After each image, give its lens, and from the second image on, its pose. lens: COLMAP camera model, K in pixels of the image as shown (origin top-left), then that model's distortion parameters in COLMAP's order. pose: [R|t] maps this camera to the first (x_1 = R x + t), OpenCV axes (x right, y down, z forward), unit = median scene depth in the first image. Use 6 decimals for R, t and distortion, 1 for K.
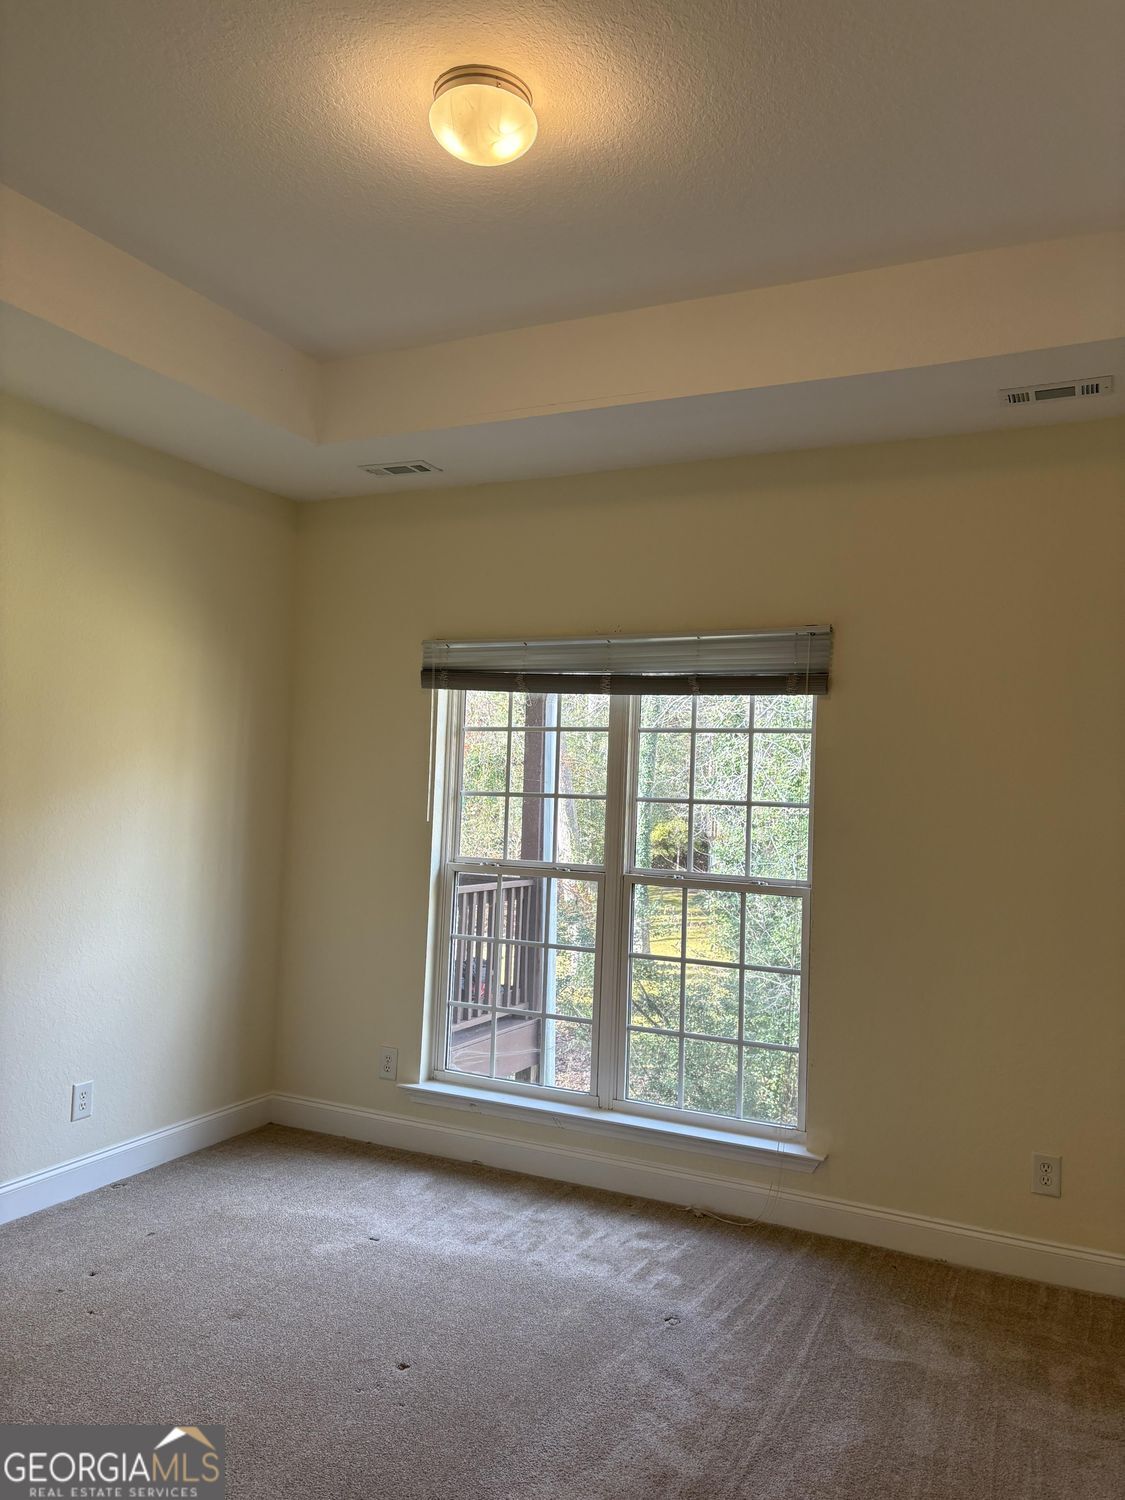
lens RADIAL K [[1130.1, 0, 565.7], [0, 1130.1, 755.6], [0, 0, 1]] dist [0.066175, -0.072851]
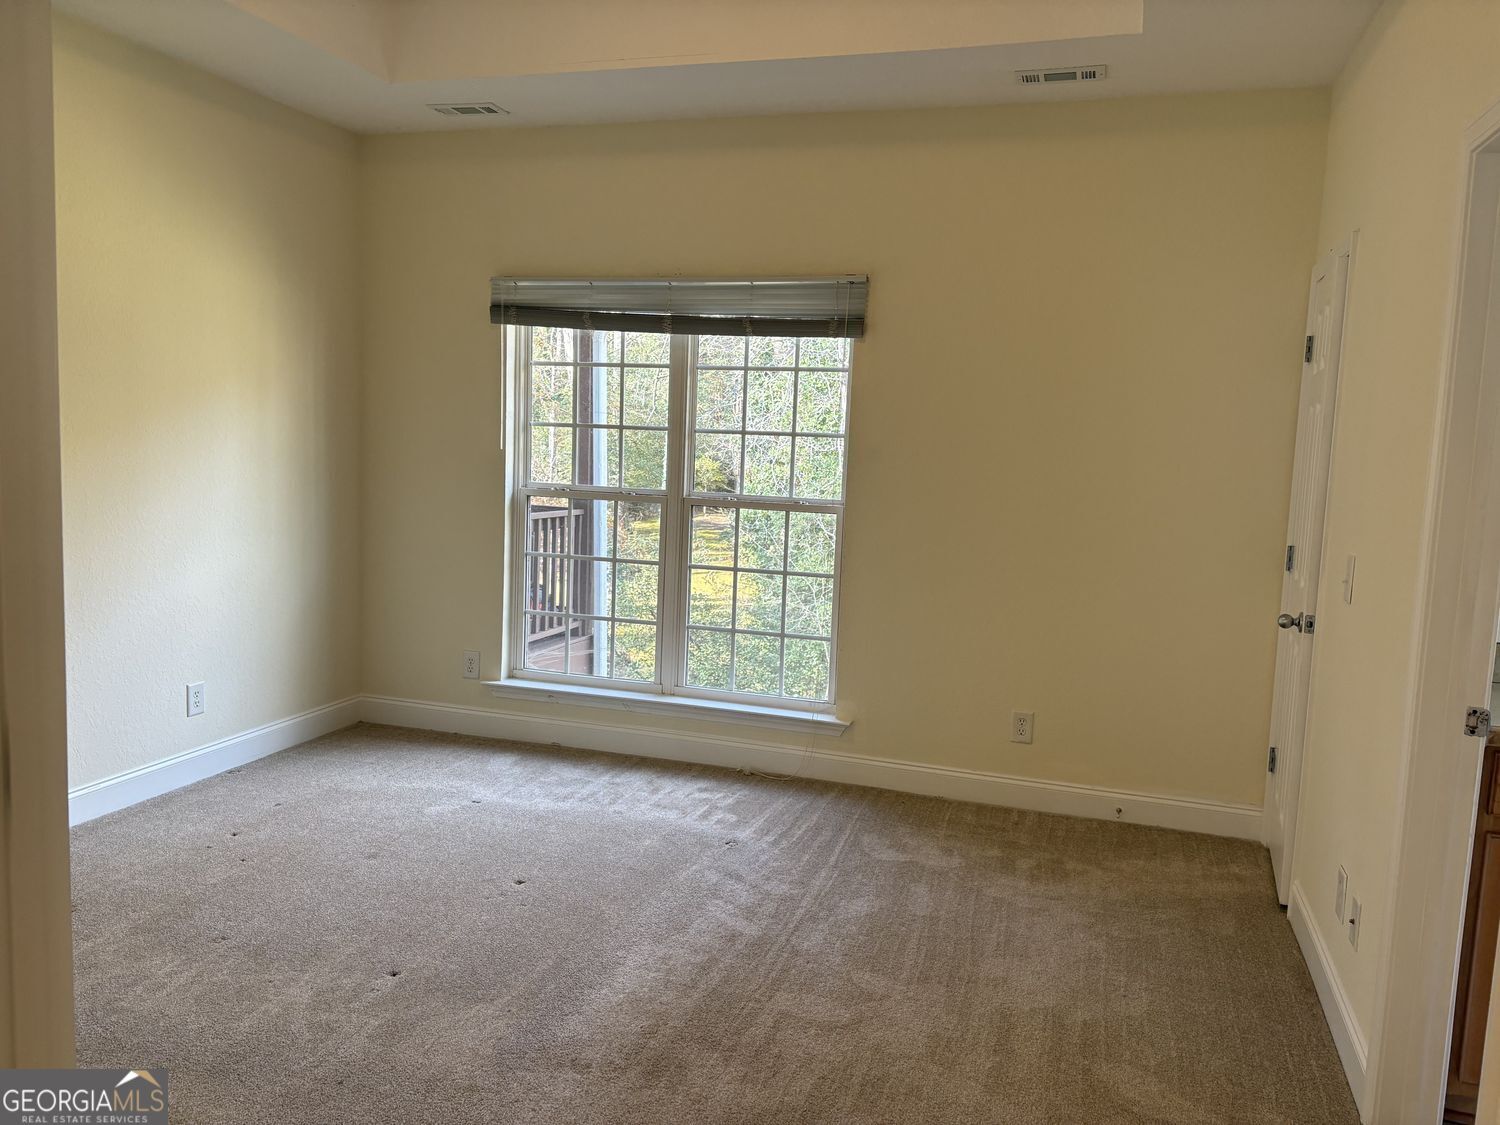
lens RADIAL K [[1130.1, 0, 747.9], [0, 1130.1, 565.6], [0, 0, 1]] dist [0.066175, -0.072851]
pose [[0.990282, -0.012598, 0.138505, -0.049716], [-0.008340, 0.988717, 0.149563, 0.004287], [-0.138826, -0.149264, 0.979003, -0.153327]]
